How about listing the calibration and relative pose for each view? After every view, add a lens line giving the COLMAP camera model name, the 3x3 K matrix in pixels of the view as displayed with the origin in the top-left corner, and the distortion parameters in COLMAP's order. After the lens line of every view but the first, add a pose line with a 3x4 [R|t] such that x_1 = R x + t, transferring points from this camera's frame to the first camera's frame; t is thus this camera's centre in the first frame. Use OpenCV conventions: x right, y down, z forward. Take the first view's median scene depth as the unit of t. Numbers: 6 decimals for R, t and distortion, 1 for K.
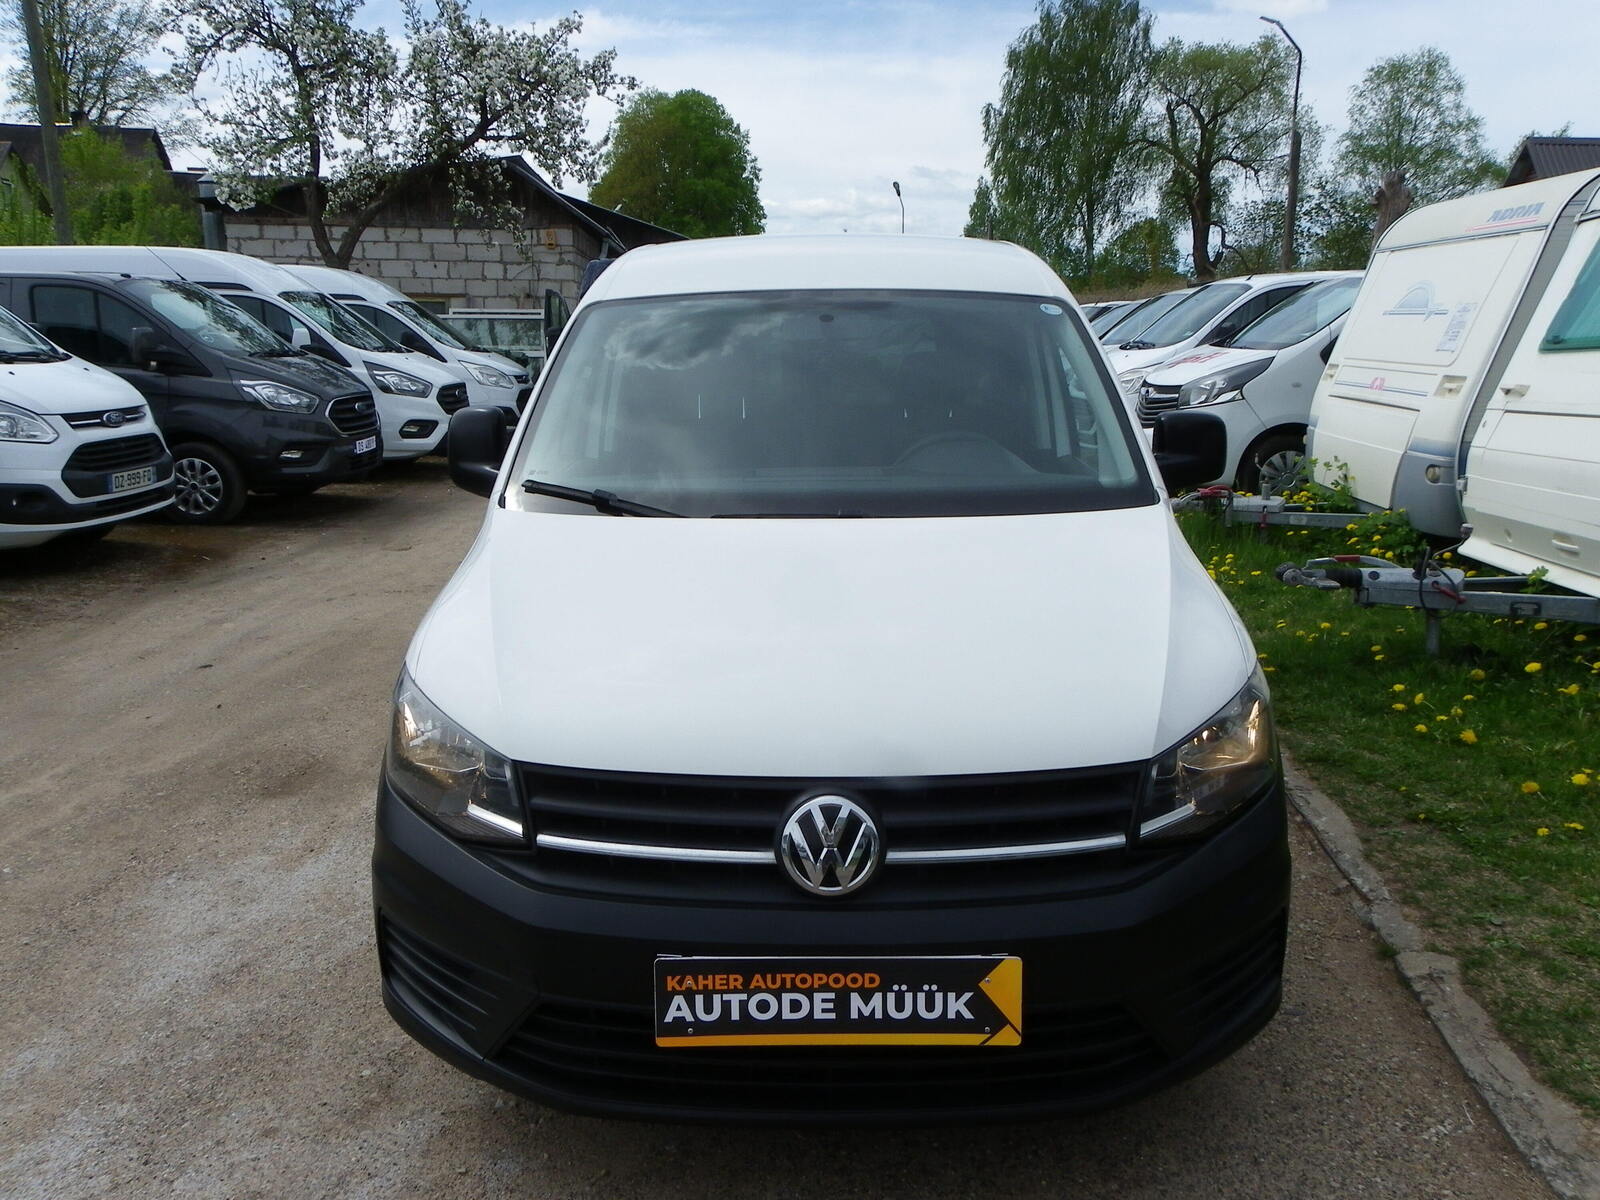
lens RADIAL K [[1204.0, 0, 803.3], [0, 1204.0, 600.4], [0, 0, 1]] dist [-0.039787, 0.033167]
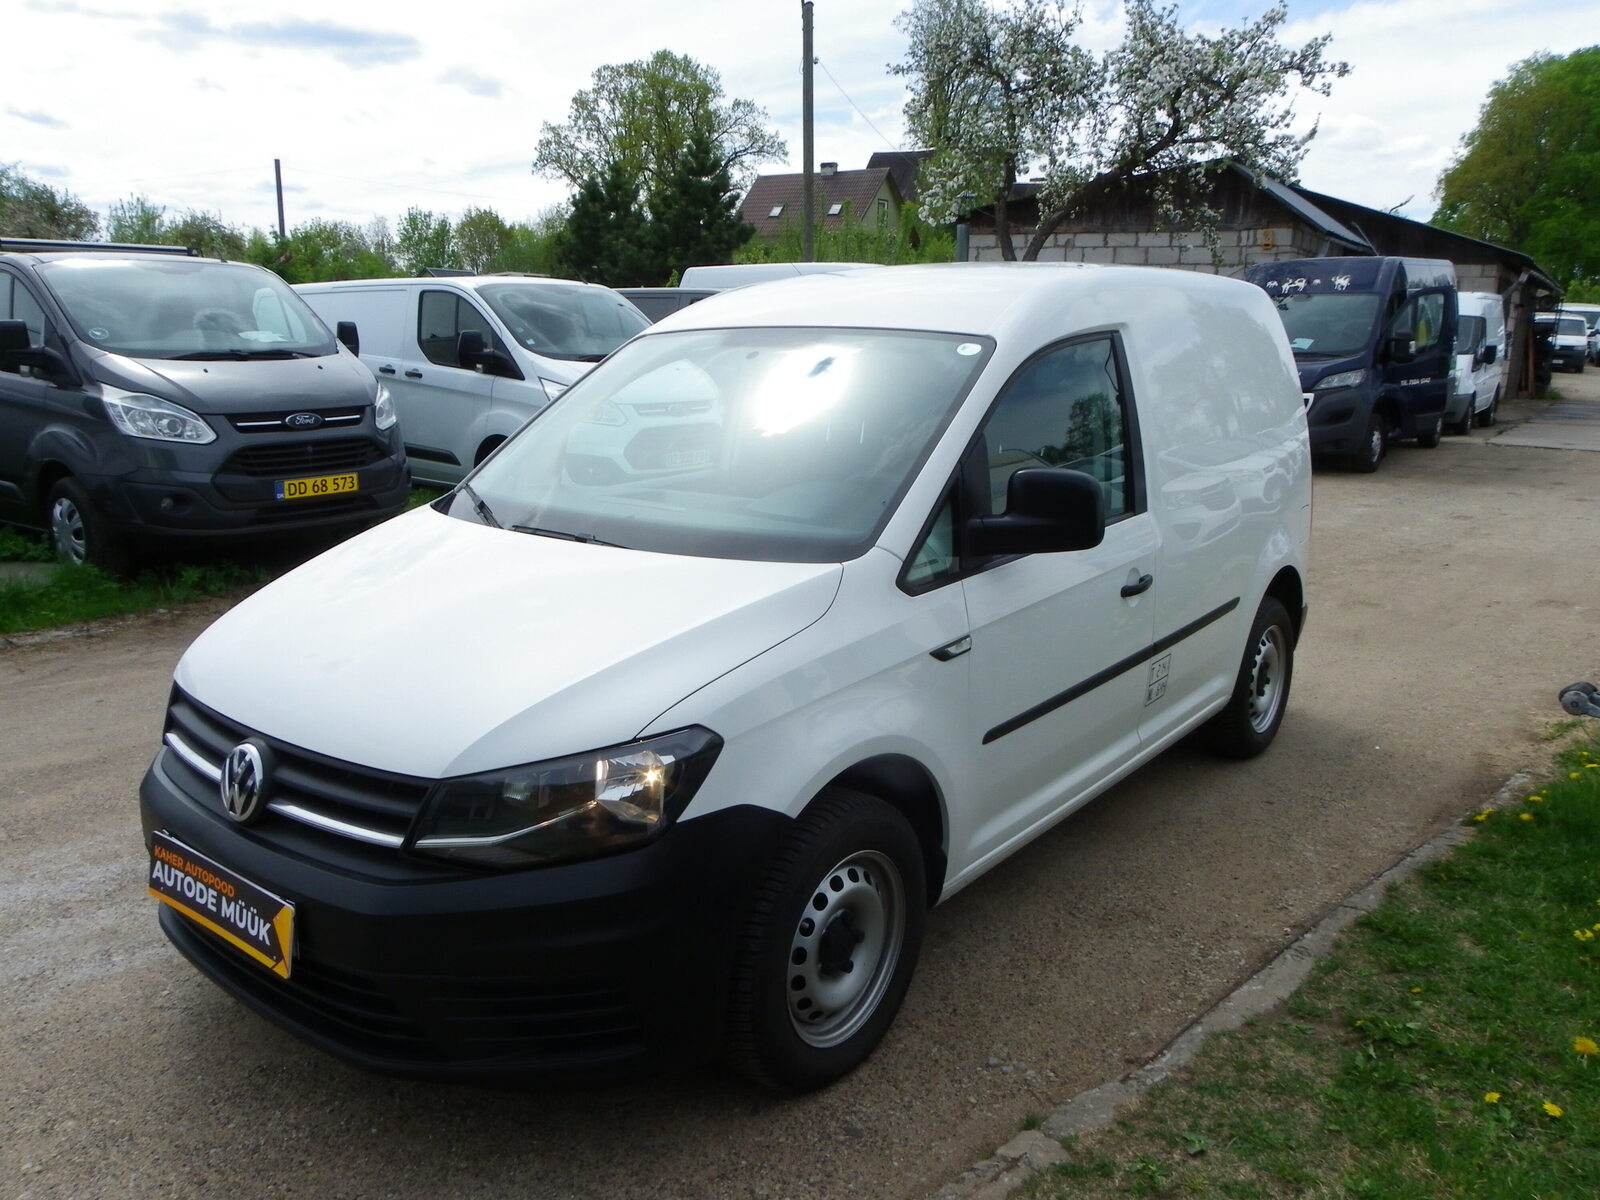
lens RADIAL K [[1204.0, 0, 803.3], [0, 1204.0, 600.4], [0, 0, 1]] dist [-0.039787, 0.033167]
pose [[0.785811, 0.141613, -0.602036, 0.140555], [-0.139740, 0.988914, 0.050220, -0.015923], [0.602474, 0.044665, 0.796888, 0.036700]]
